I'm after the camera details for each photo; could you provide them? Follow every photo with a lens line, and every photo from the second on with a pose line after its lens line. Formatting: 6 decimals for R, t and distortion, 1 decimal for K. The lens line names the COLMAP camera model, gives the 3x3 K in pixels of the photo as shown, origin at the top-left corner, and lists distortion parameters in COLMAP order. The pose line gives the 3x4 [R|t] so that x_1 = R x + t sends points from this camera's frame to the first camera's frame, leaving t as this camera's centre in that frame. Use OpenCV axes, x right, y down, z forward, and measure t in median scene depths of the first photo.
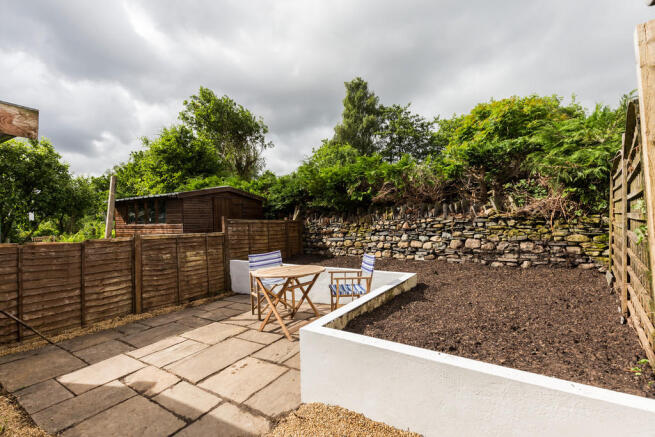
lens RADIAL K [[296.1, 0, 327.5], [0, 296.1, 218.5], [0, 0, 1]] dist [0.011775, -0.000200]
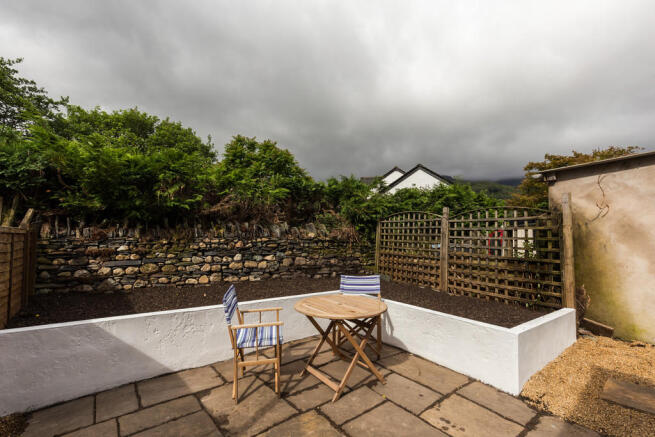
lens RADIAL K [[296.1, 0, 327.5], [0, 296.1, 218.5], [0, 0, 1]] dist [0.011775, -0.000200]
pose [[0.300287, 0.097517, 0.948851, -0.537172], [-0.046440, 0.995075, -0.087571, 0.012239], [-0.952718, -0.017769, 0.303337, 0.473037]]
